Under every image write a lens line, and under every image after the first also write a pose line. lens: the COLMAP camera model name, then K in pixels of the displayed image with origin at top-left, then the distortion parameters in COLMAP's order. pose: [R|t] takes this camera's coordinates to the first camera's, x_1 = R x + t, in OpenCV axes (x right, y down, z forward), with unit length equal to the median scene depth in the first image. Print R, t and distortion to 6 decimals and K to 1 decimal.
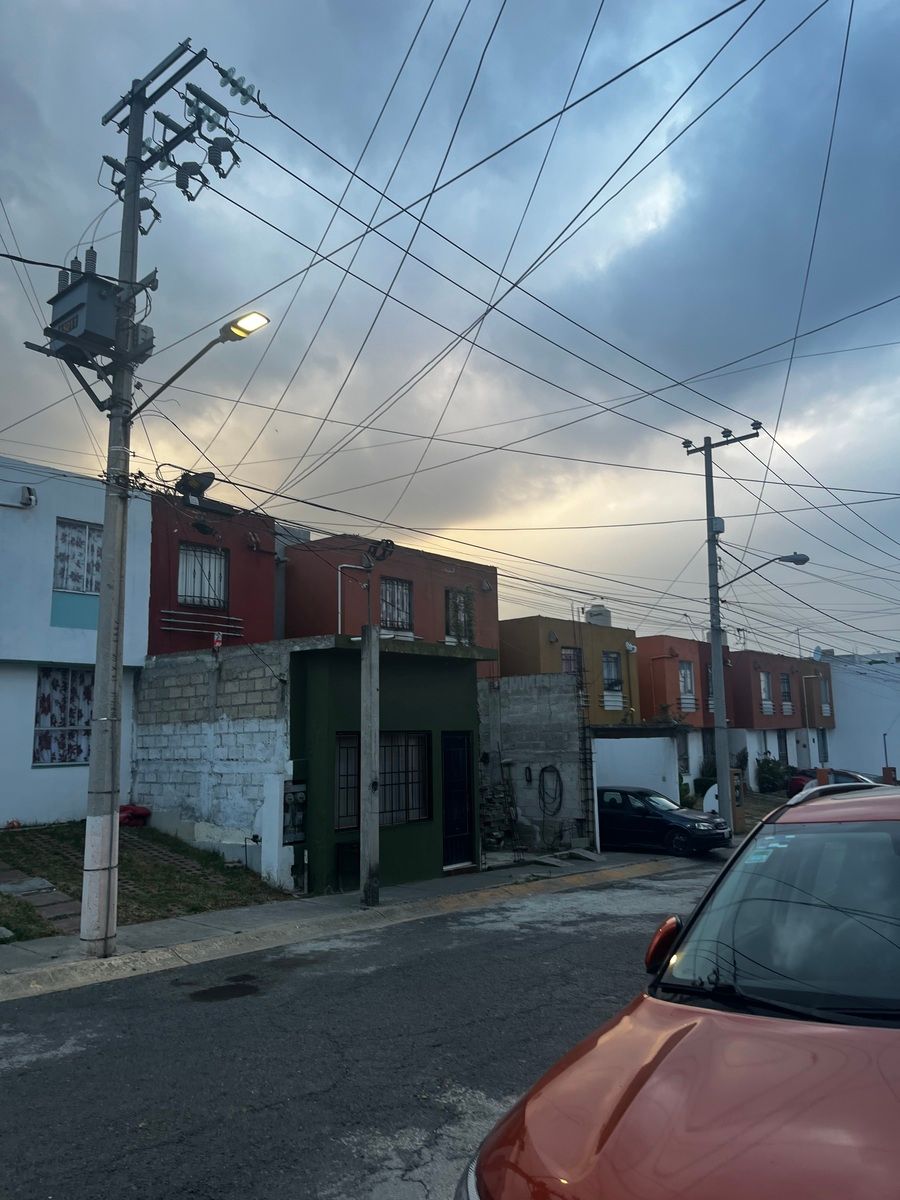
lens RADIAL K [[941.0, 0, 450.0], [0, 941.0, 600.0], [0, 0, 1]] dist [0.022793, -0.009556]
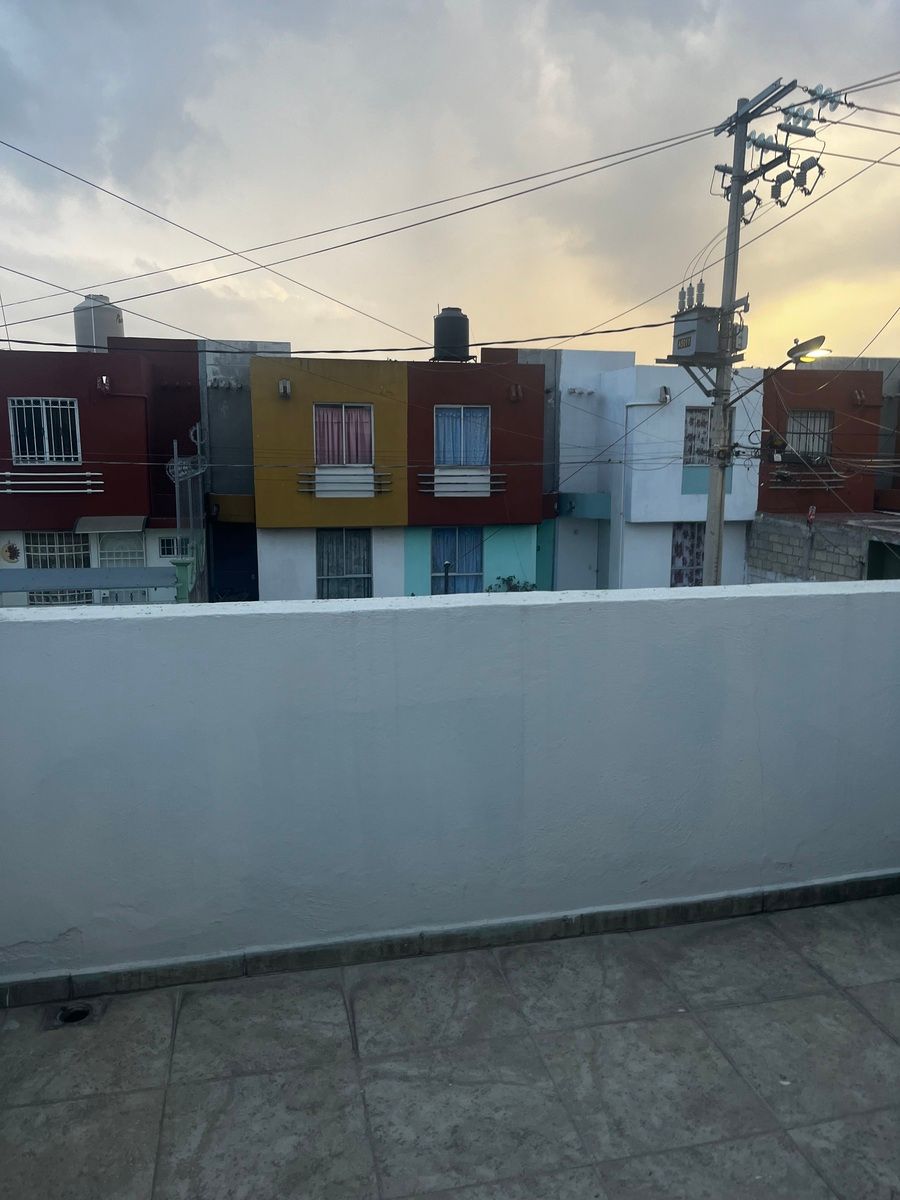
lens RADIAL K [[941.0, 0, 450.0], [0, 941.0, 600.0], [0, 0, 1]] dist [0.022793, -0.009556]
pose [[0.793408, 0.111893, -0.598317, 0.122209], [0.075248, 0.957389, 0.278828, -0.225947], [0.604020, -0.266246, 0.751180, -0.216529]]
